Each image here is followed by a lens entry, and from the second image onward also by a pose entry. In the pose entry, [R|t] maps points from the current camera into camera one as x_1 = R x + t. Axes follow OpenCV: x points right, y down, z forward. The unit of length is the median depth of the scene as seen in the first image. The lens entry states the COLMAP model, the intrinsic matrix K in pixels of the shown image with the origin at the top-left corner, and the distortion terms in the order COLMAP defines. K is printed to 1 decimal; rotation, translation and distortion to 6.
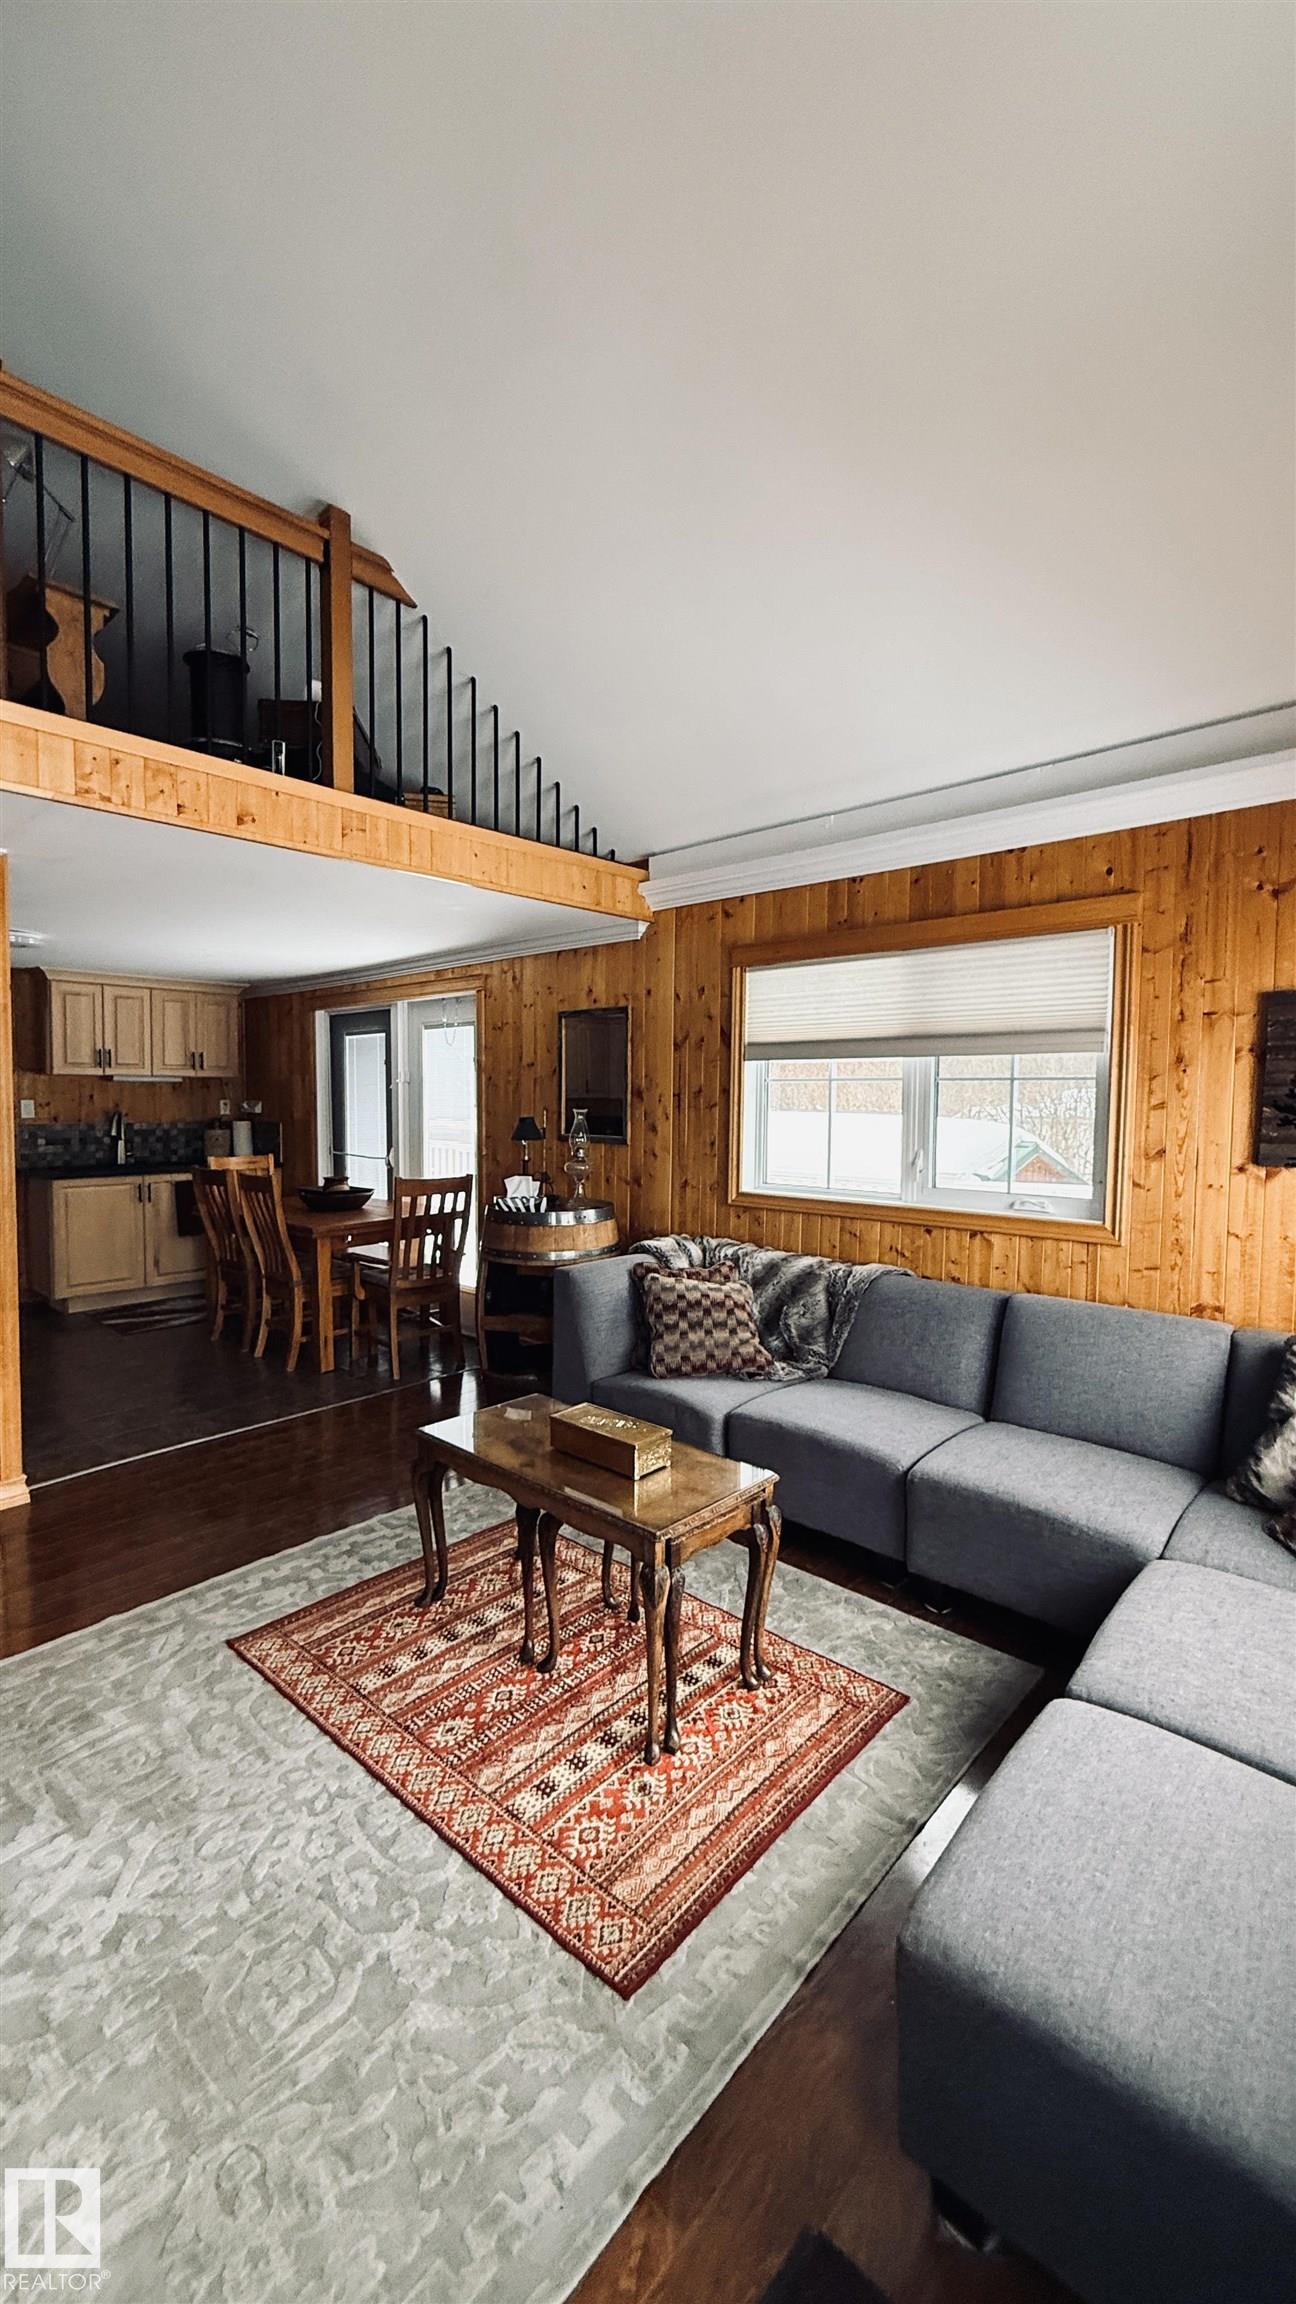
lens RADIAL K [[917.5, 0, 651.5], [0, 917.5, 1144.2], [0, 0, 1]] dist [-0.000907, 0.000032]
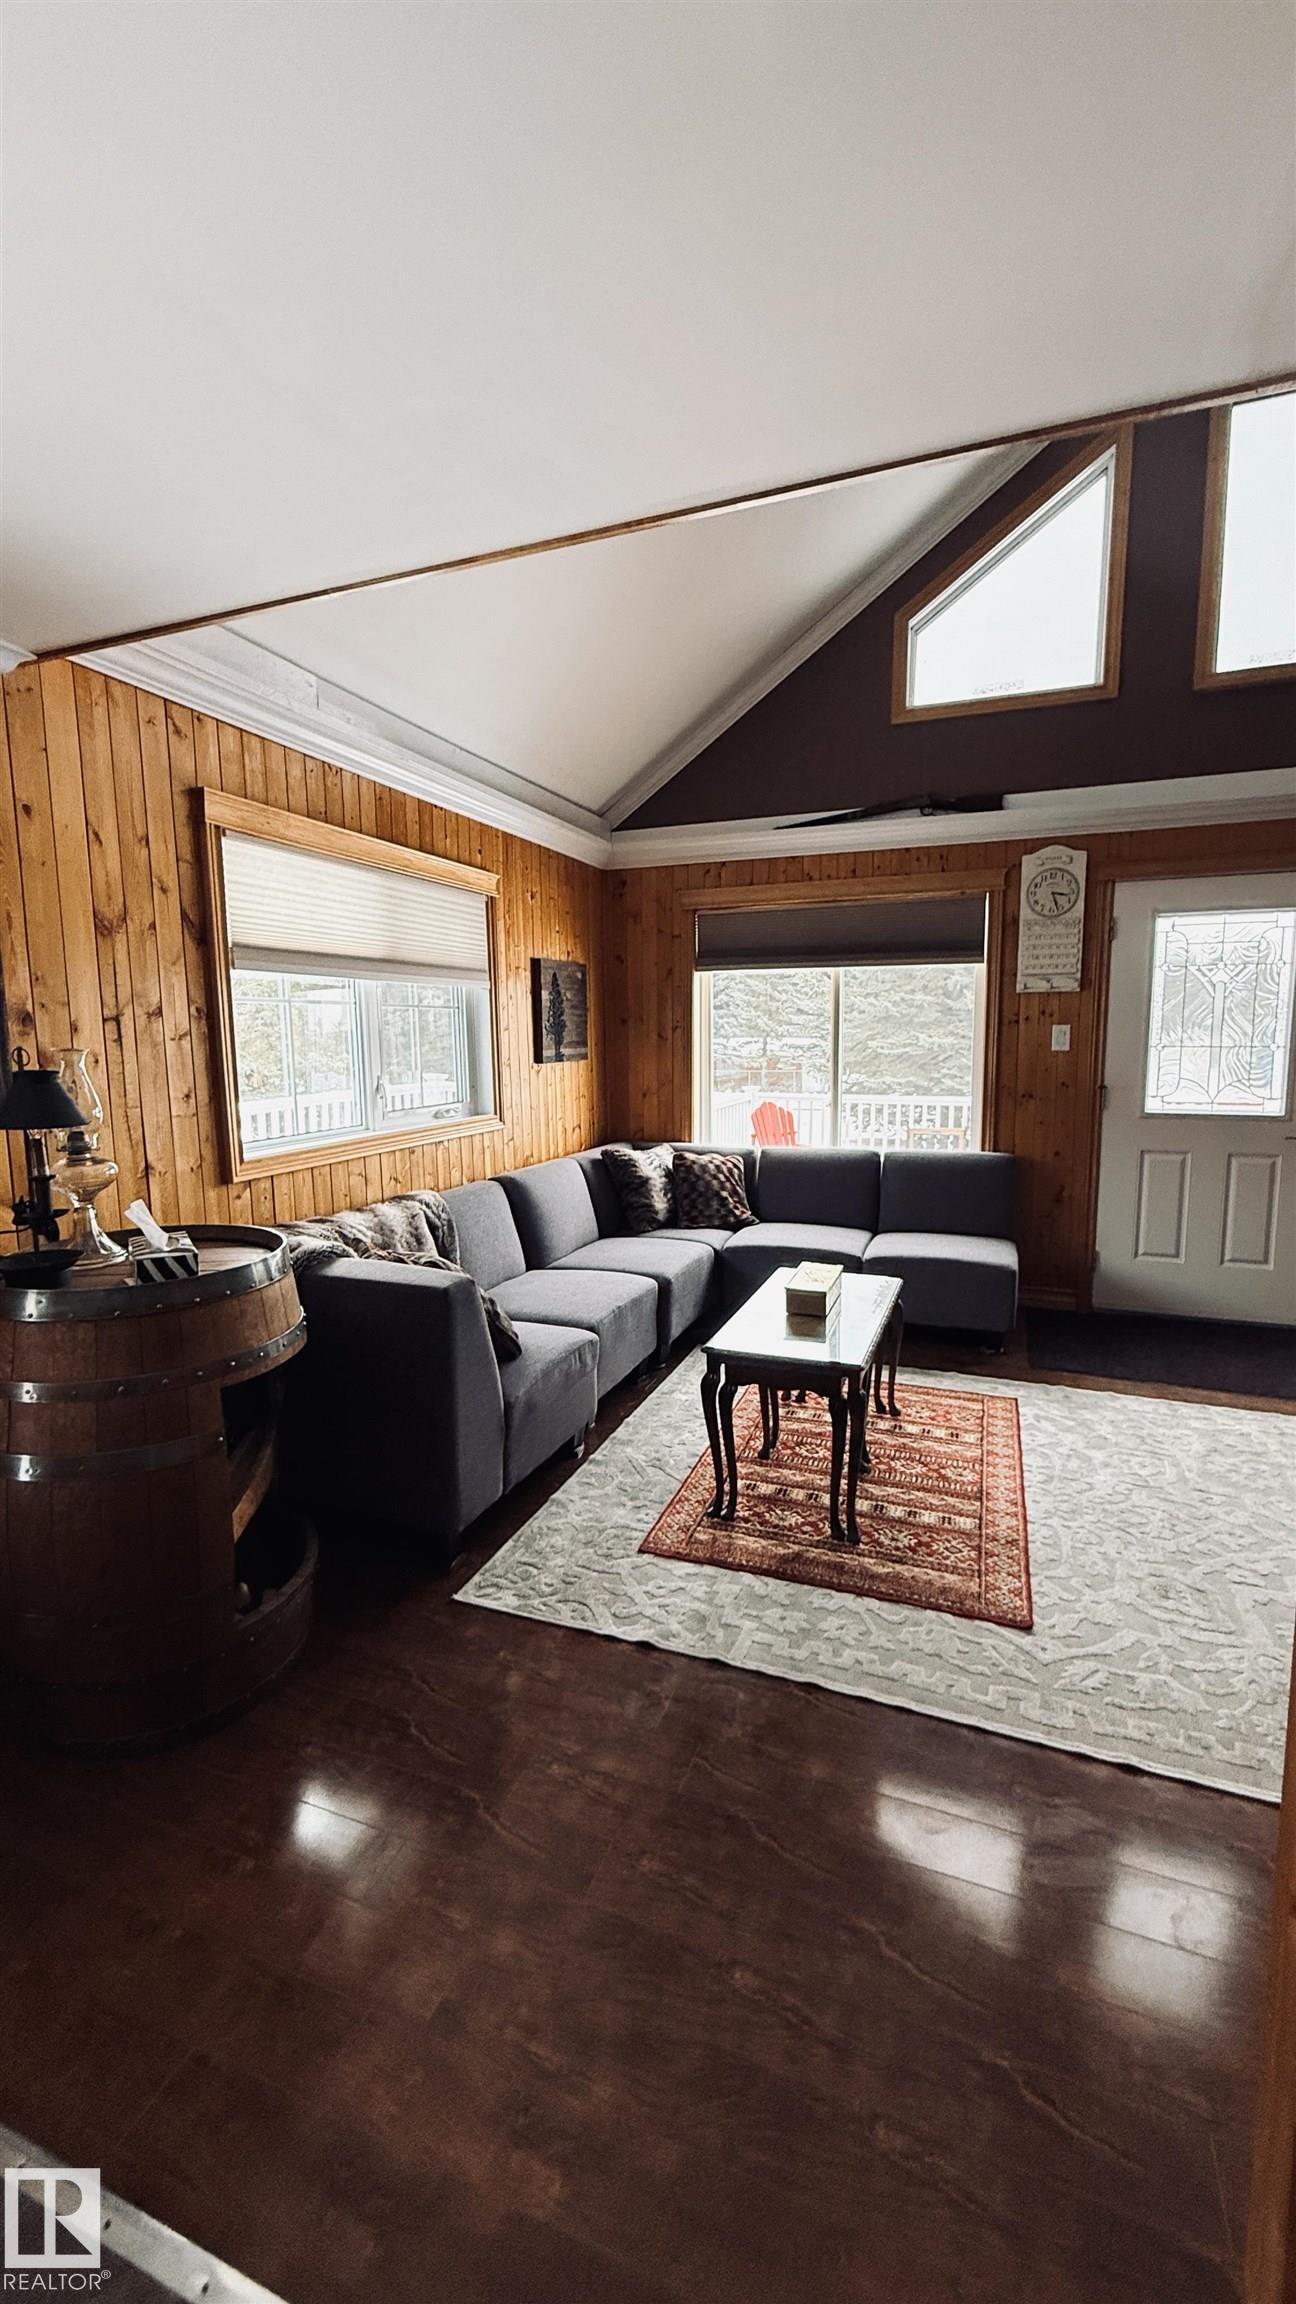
lens RADIAL K [[917.5, 0, 651.5], [0, 917.5, 1144.2], [0, 0, 1]] dist [-0.000907, 0.000032]
pose [[-0.359841, -0.116814, 0.925672, -0.800383], [0.056658, 0.987565, 0.146650, -0.053980], [-0.931292, 0.105217, -0.348748, 1.168369]]
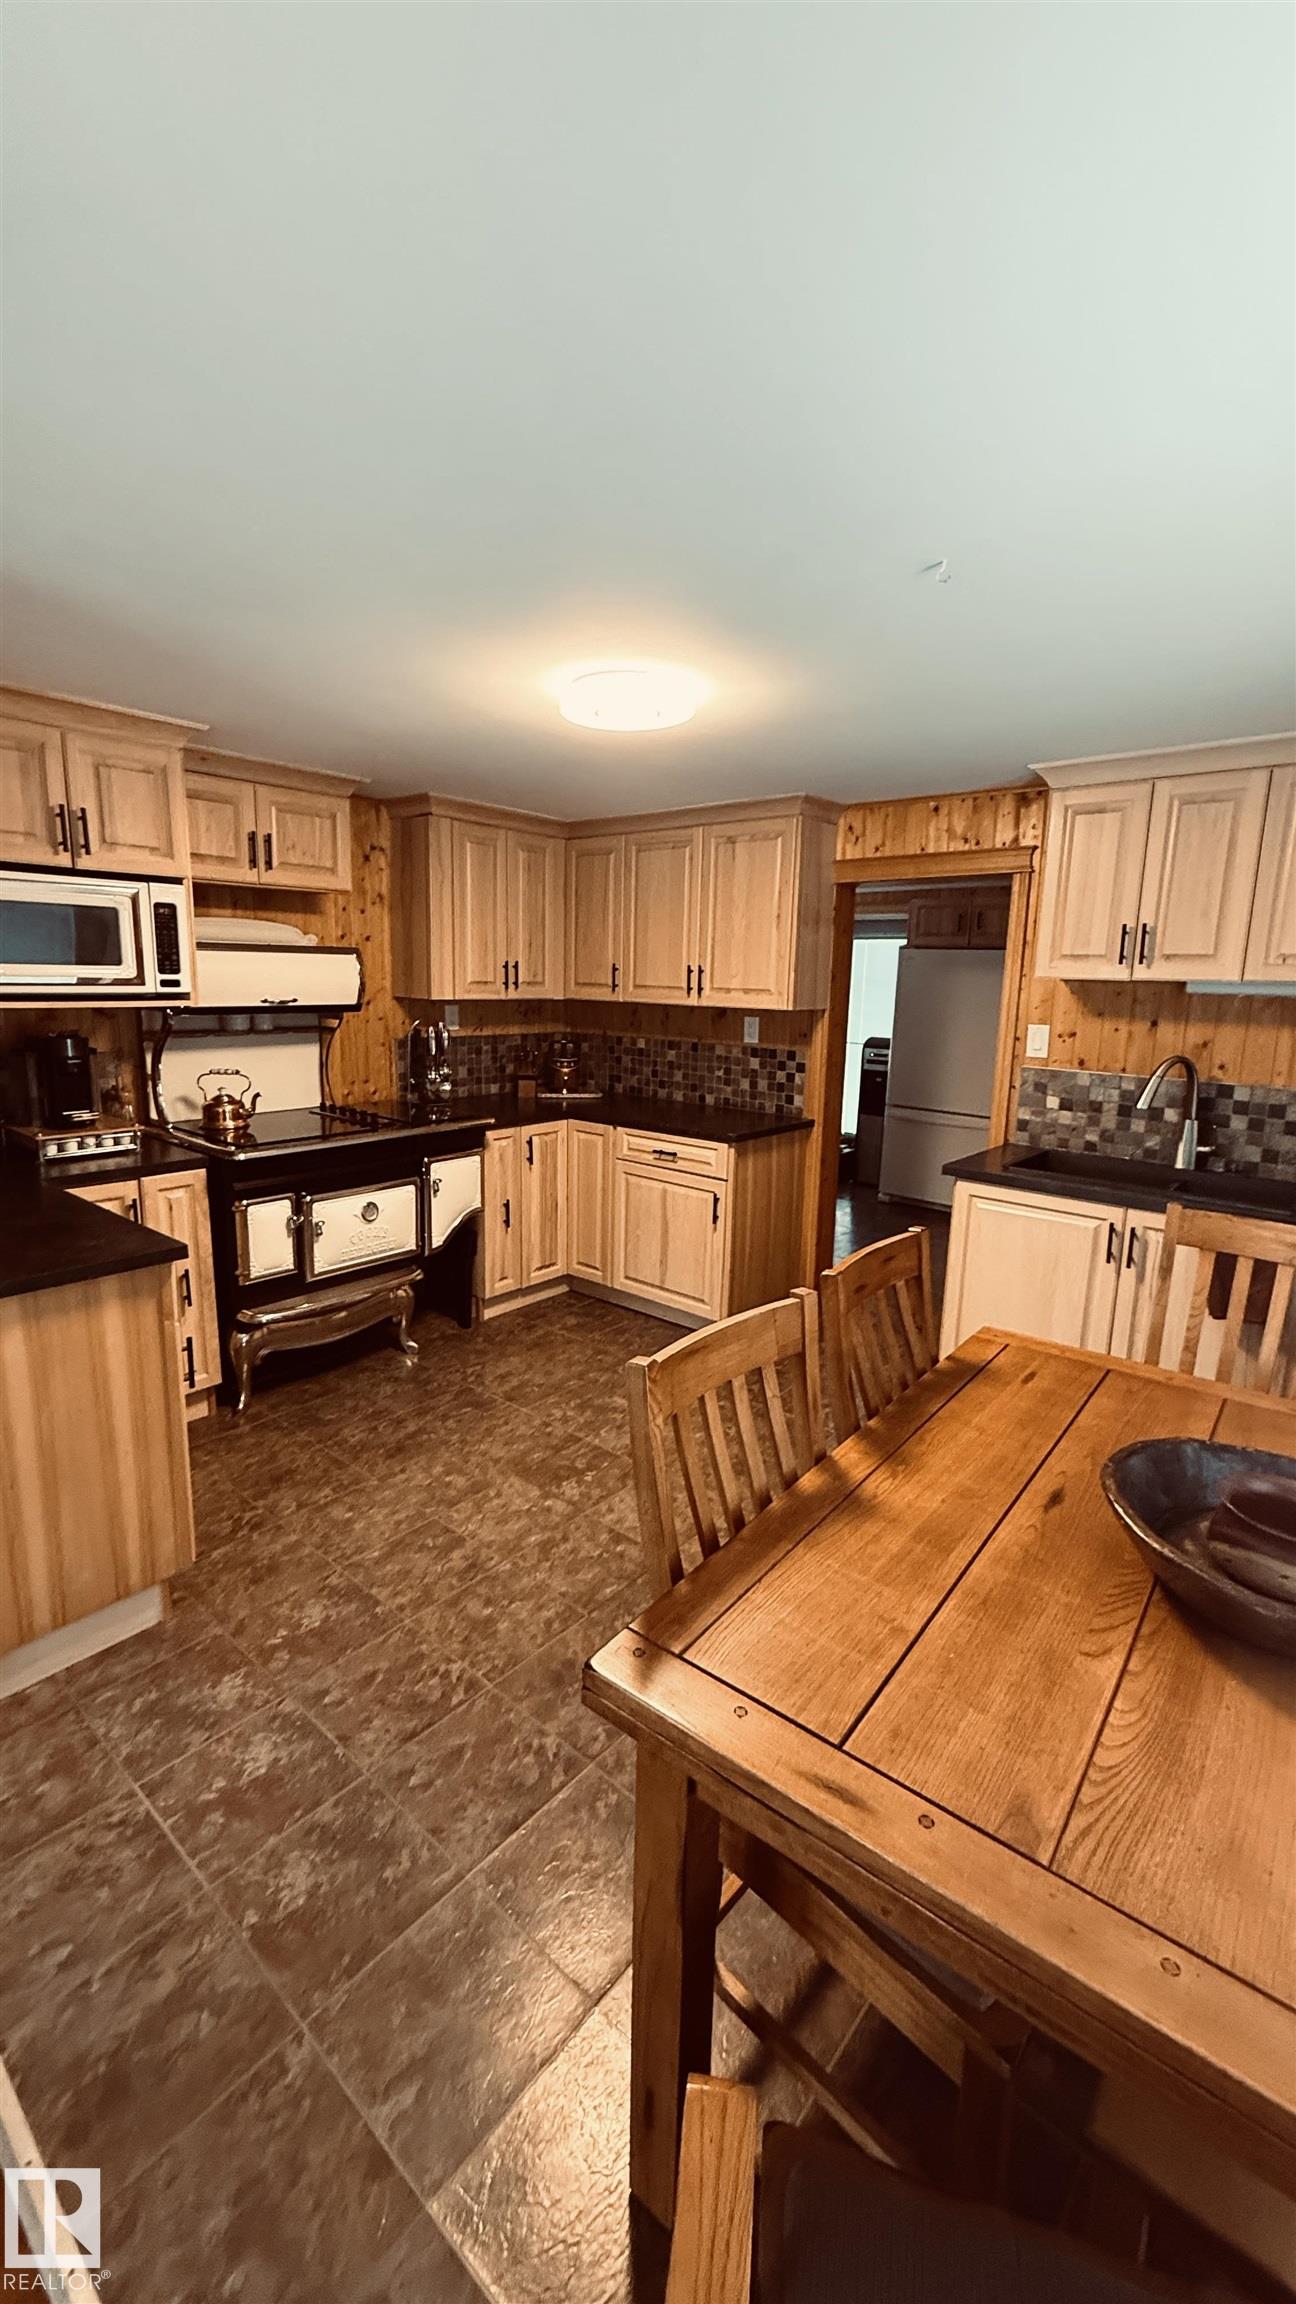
lens RADIAL K [[917.5, 0, 651.5], [0, 917.5, 1144.2], [0, 0, 1]] dist [-0.000907, 0.000032]
pose [[0.034173, 0.174703, -0.984028, -0.231036], [-0.080025, 0.981920, 0.171550, -0.098742], [0.996207, 0.072884, 0.047536, 1.361596]]
